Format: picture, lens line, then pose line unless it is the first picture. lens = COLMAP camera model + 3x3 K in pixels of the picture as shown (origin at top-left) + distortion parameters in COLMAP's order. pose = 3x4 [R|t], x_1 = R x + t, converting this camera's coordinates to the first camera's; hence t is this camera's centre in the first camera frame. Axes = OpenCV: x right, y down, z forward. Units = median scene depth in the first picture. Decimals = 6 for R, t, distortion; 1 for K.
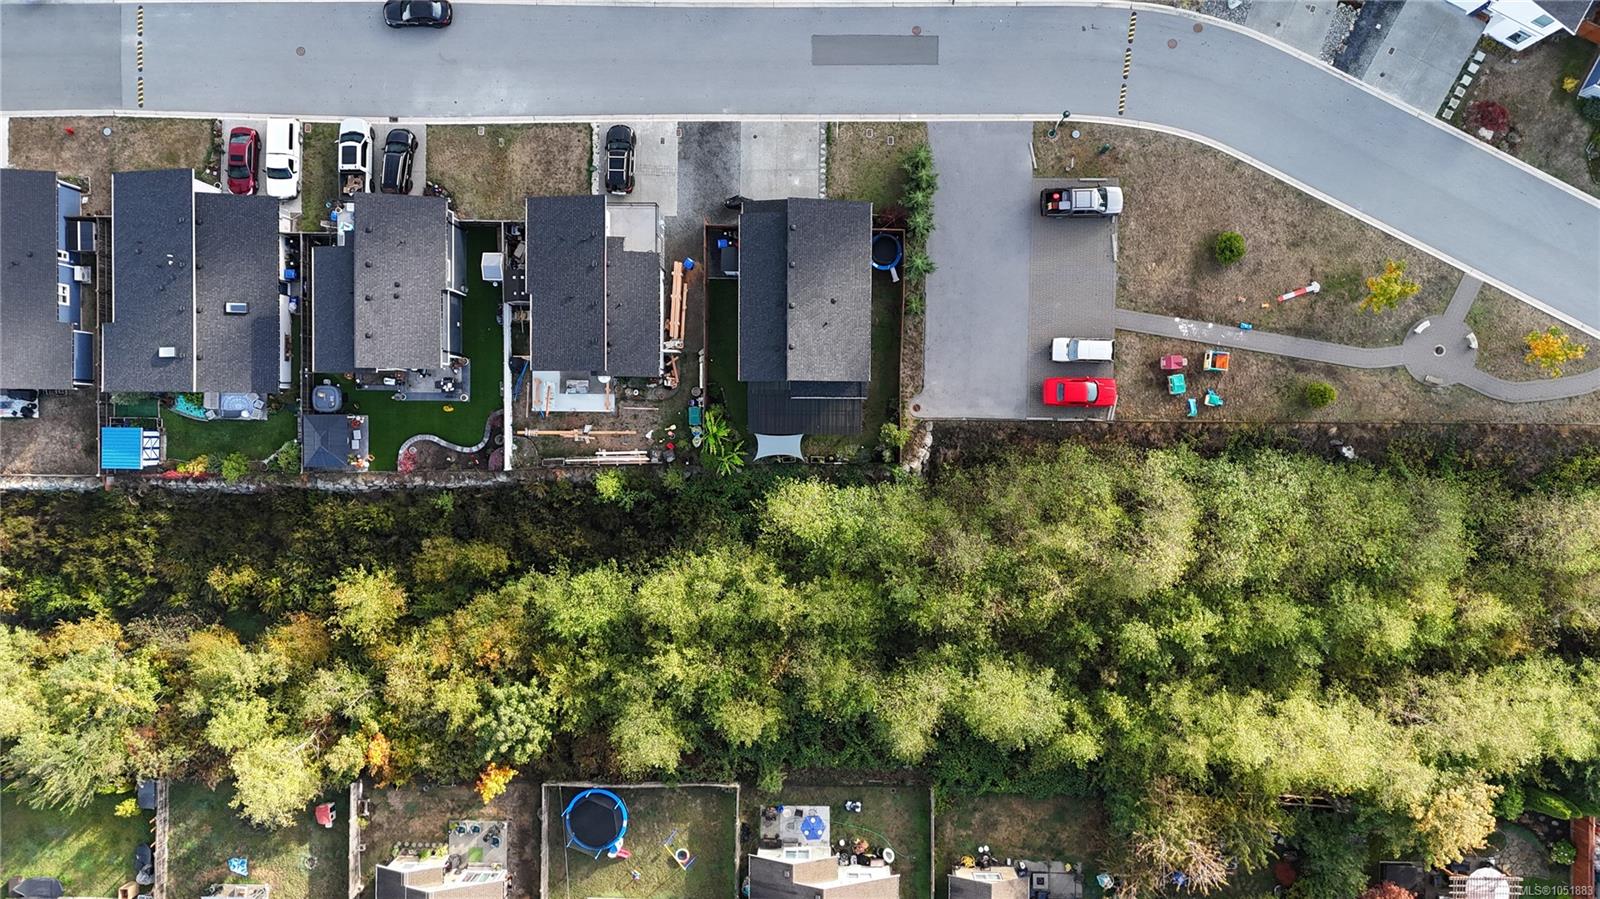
lens RADIAL K [[1170.2, 0, 800.0], [0, 1170.2, 449.5], [0, 0, 1]] dist [0.094060, -0.104324]
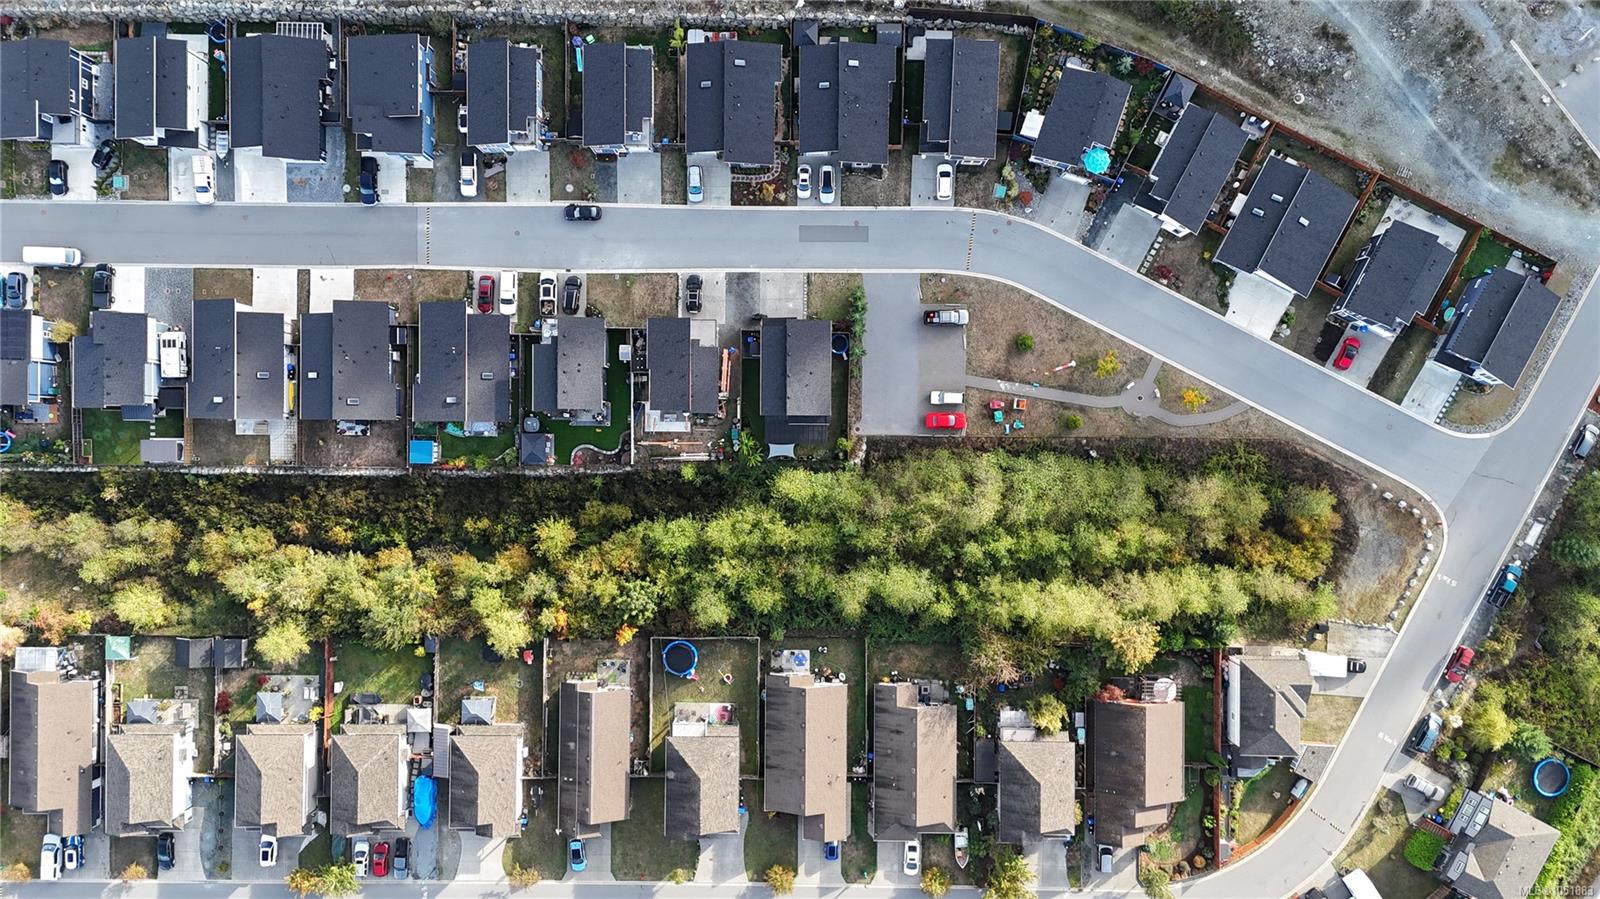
lens RADIAL K [[1170.2, 0, 800.0], [0, 1170.2, 449.5], [0, 0, 1]] dist [0.094060, -0.104324]
pose [[0.999880, -0.001151, 0.015421, -0.017096], [0.001321, 0.999939, -0.010997, 0.015490], [-0.015408, 0.011016, 0.999821, -0.810703]]
